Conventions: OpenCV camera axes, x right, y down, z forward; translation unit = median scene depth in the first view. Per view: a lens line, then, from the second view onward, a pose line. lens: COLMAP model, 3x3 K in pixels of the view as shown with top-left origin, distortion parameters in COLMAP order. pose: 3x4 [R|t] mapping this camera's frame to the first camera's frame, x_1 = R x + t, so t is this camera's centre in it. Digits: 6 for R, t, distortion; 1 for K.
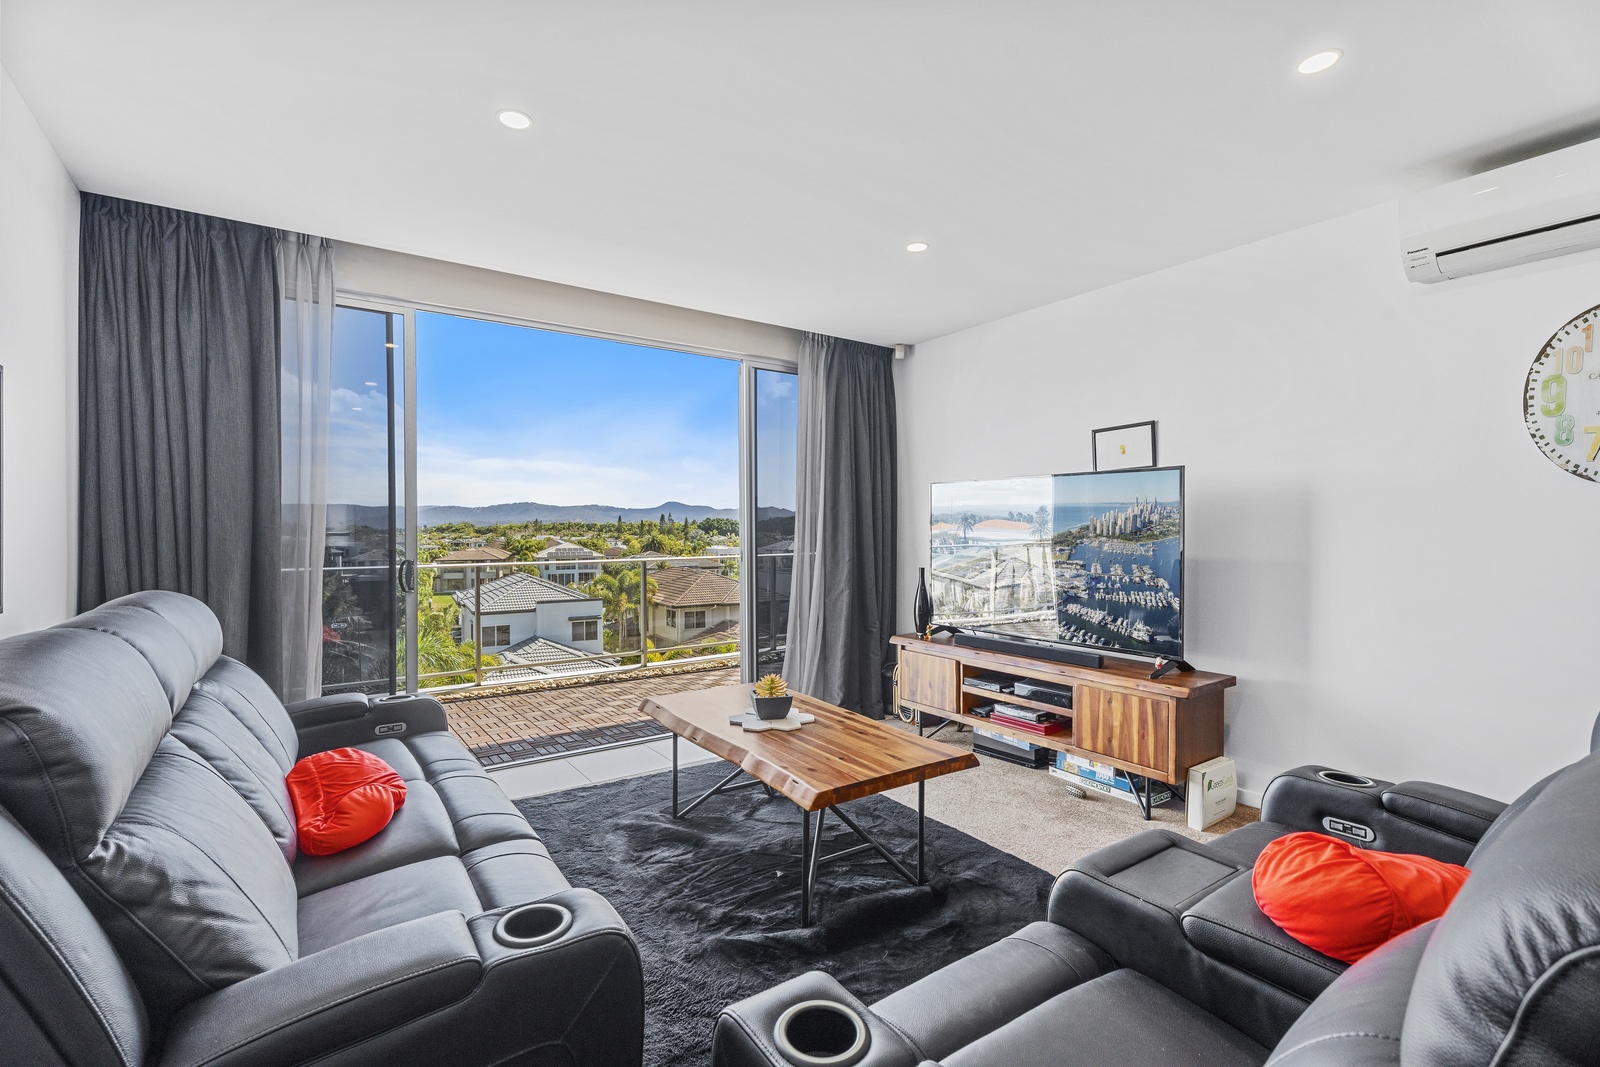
lens RADIAL K [[724.6, 0, 799.8], [0, 724.6, 542.4], [0, 0, 1]] dist [0.013164, 0.000218]
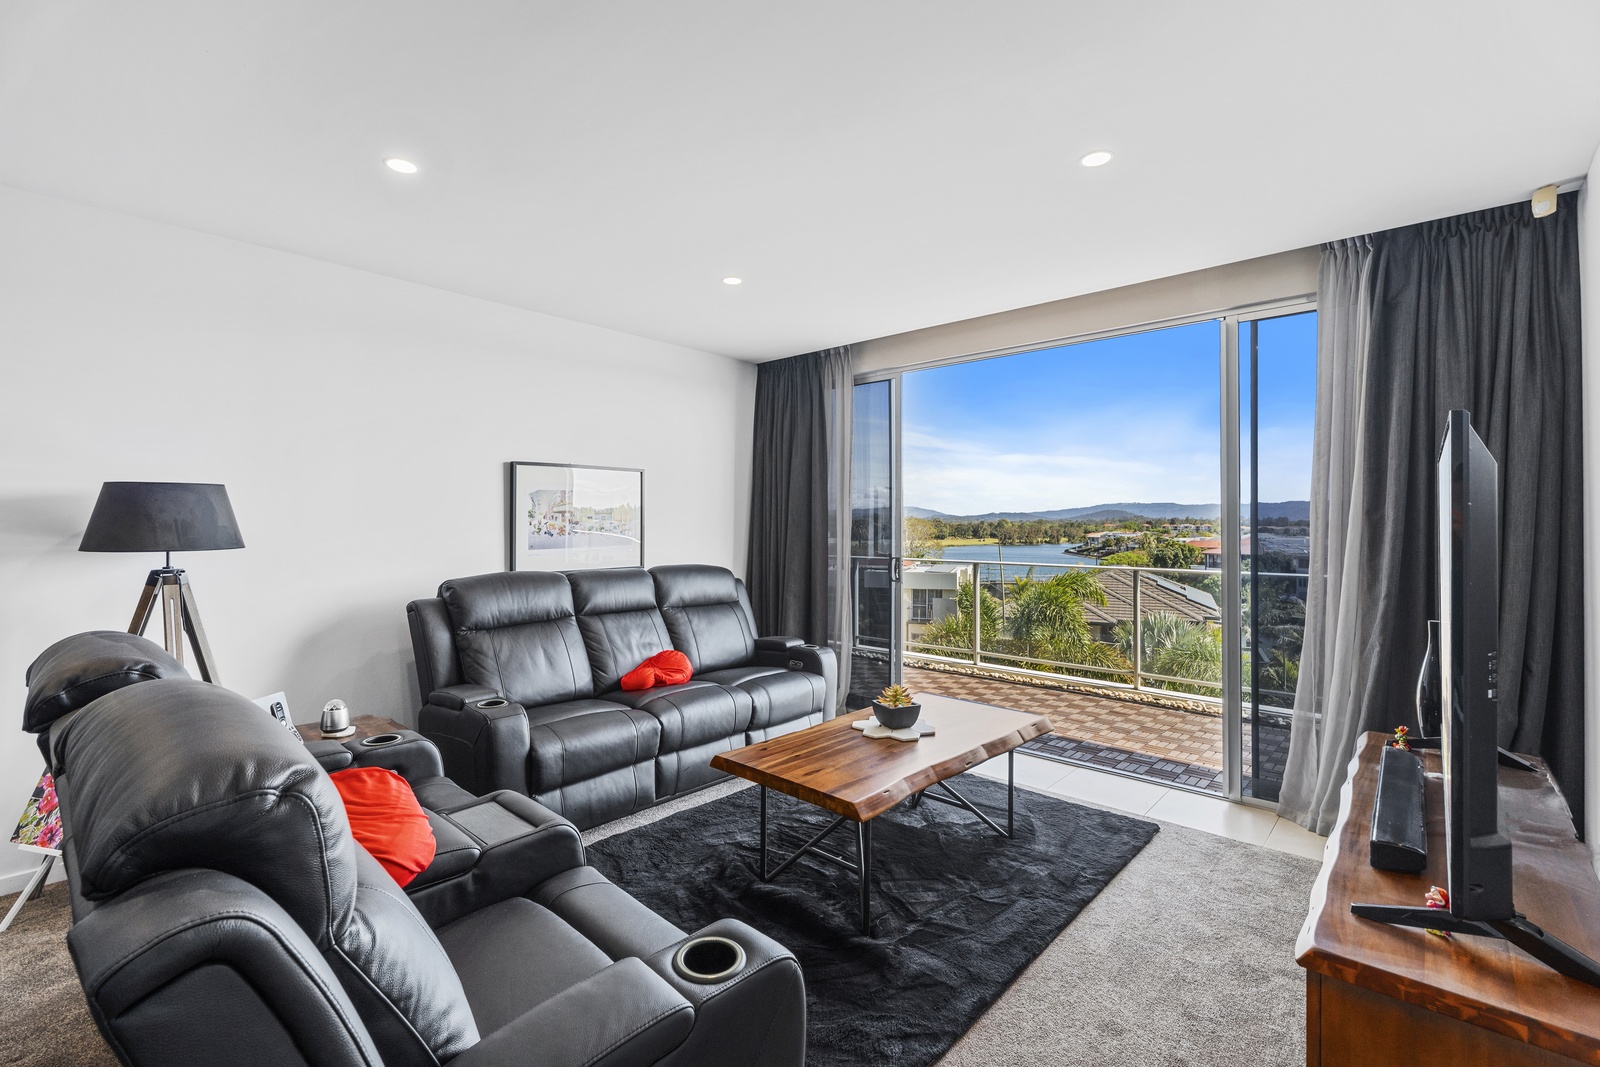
lens RADIAL K [[724.6, 0, 804.7], [0, 724.6, 523.9], [0, 0, 1]] dist [0.013164, 0.000218]
pose [[0.210770, -0.003598, -0.977529, 0.589488], [-0.032621, 0.999410, -0.010713, -0.012666], [0.976991, 0.034146, 0.210529, 0.425041]]
